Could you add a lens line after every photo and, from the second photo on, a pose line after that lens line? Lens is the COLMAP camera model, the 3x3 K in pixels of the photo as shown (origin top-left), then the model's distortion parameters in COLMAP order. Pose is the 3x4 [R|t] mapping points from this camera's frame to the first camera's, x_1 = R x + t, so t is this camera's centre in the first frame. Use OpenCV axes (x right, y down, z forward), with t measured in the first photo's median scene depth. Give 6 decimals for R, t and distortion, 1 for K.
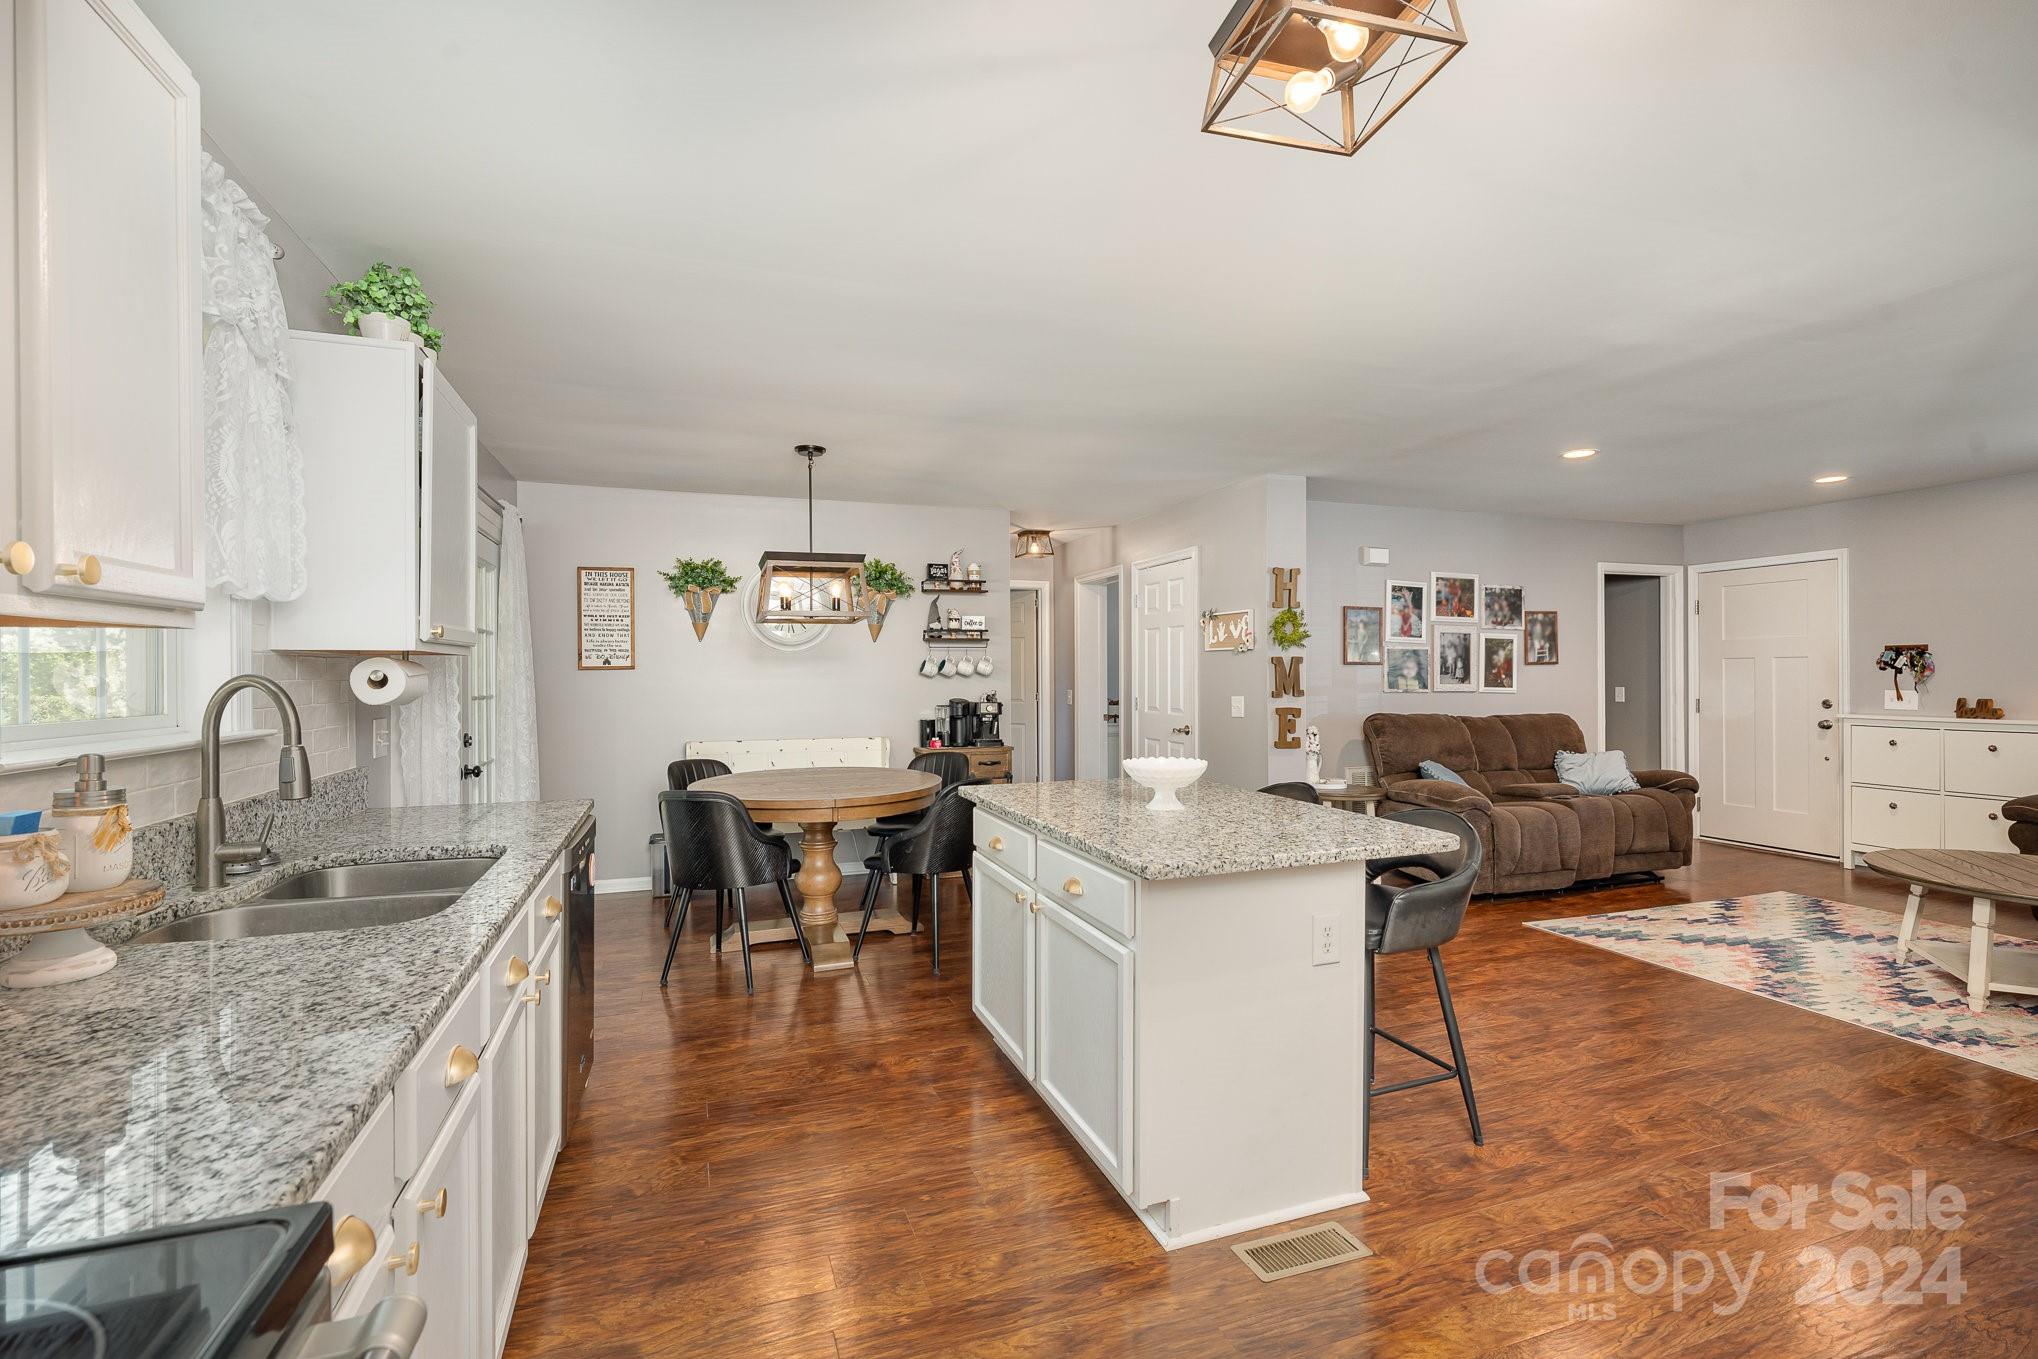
lens RADIAL K [[913.7, 0, 1029.2], [0, 913.7, 651.6], [0, 0, 1]] dist [0.002446, 0.001326]
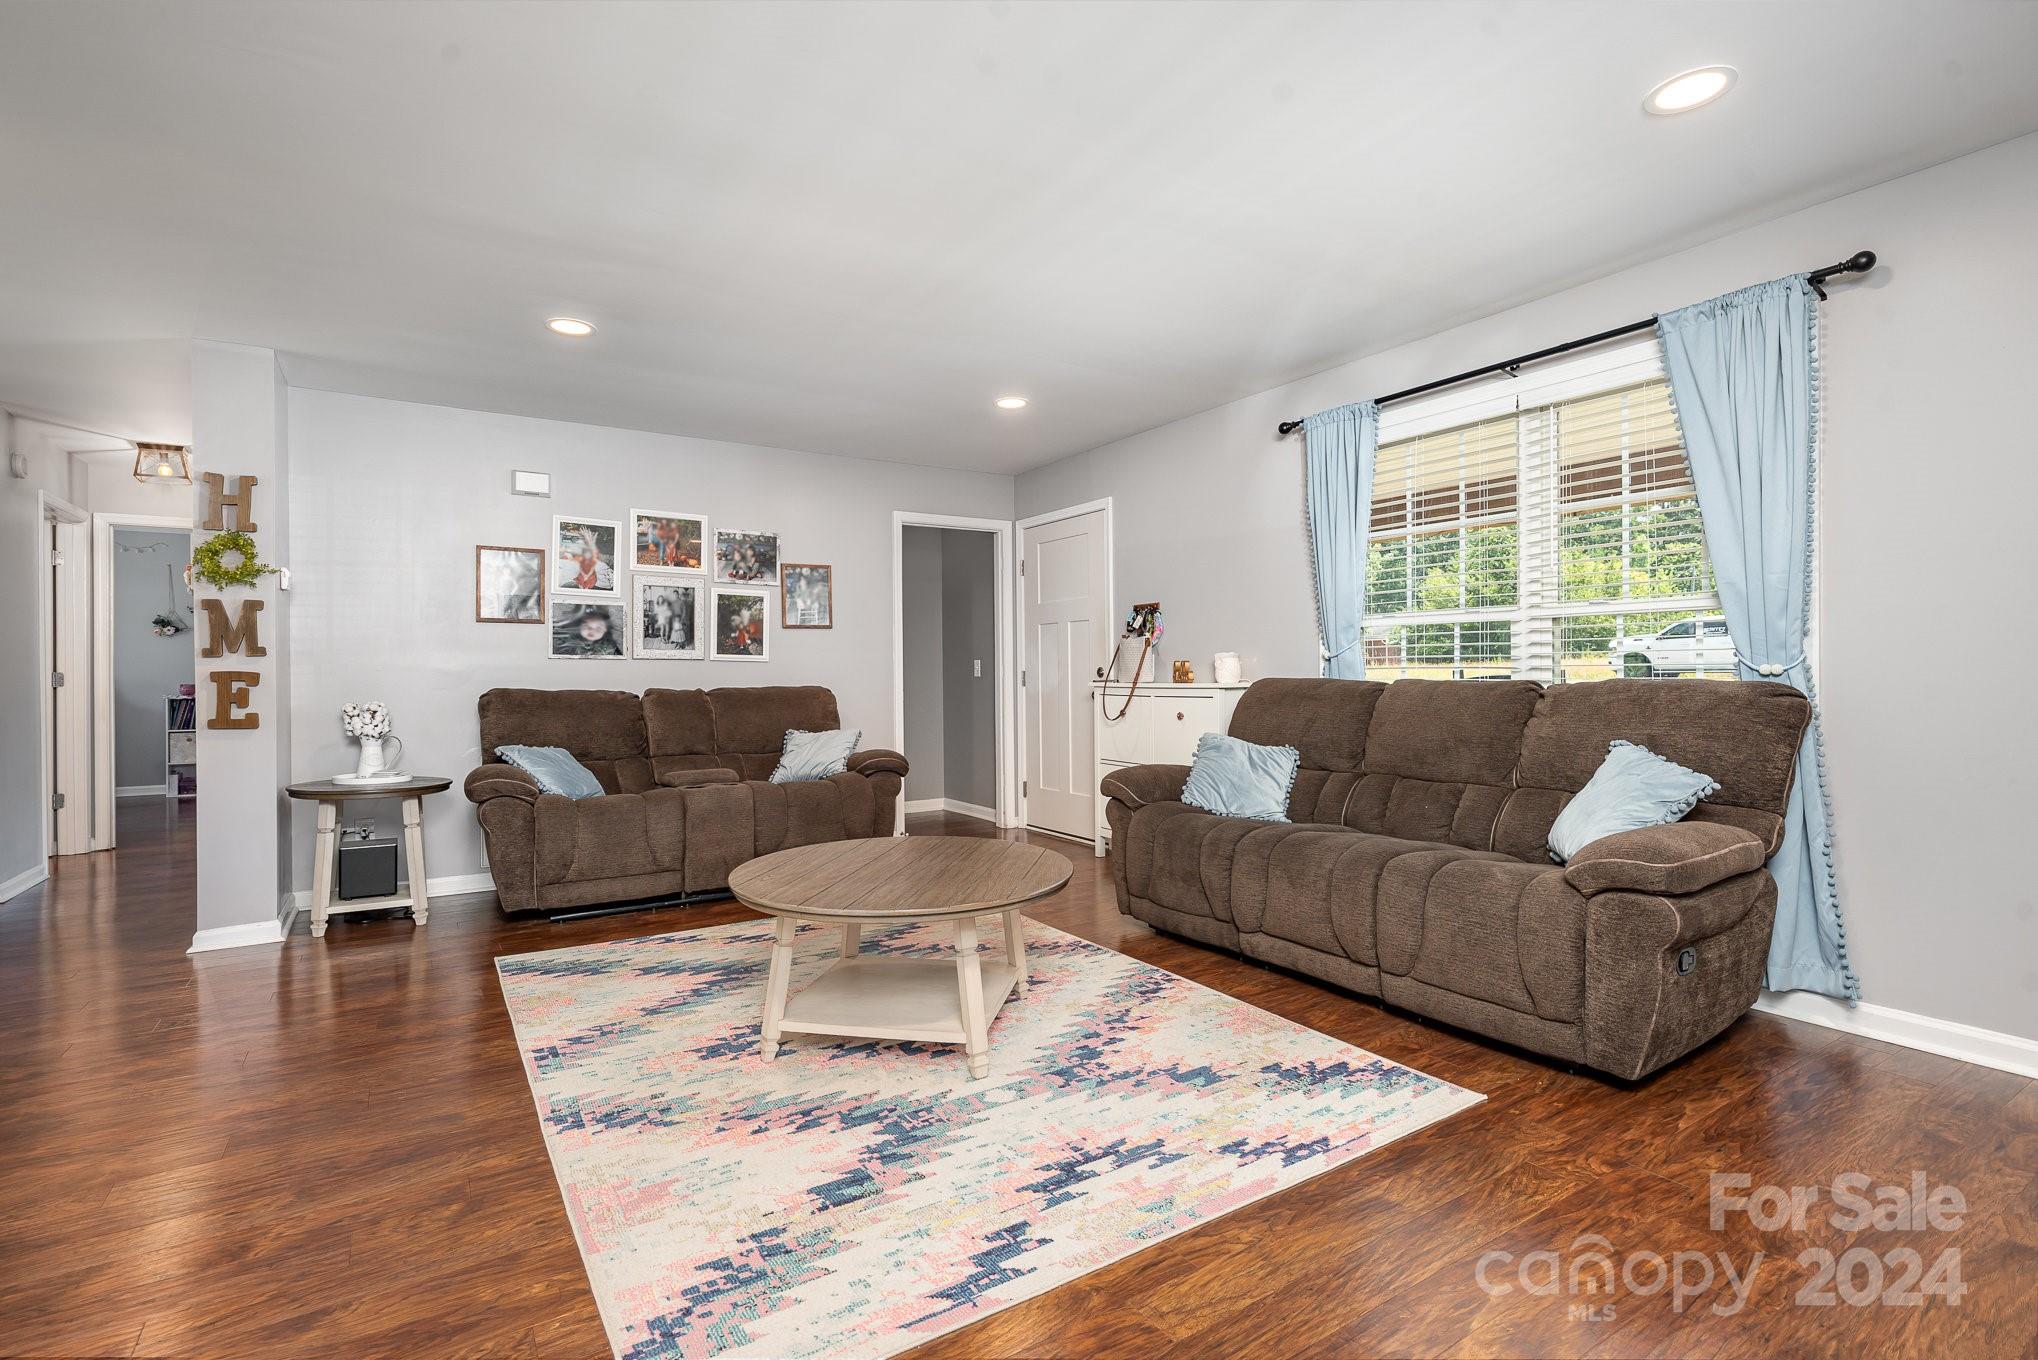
lens RADIAL K [[921.5, 0, 1014.3], [0, 921.5, 683.6], [0, 0, 1]] dist [-0.000165, 0.000222]
pose [[0.975032, -0.005743, 0.221991, 0.590907], [-0.002628, 0.999297, 0.037397, 0.034620], [-0.222050, -0.037046, 0.974331, 0.138091]]
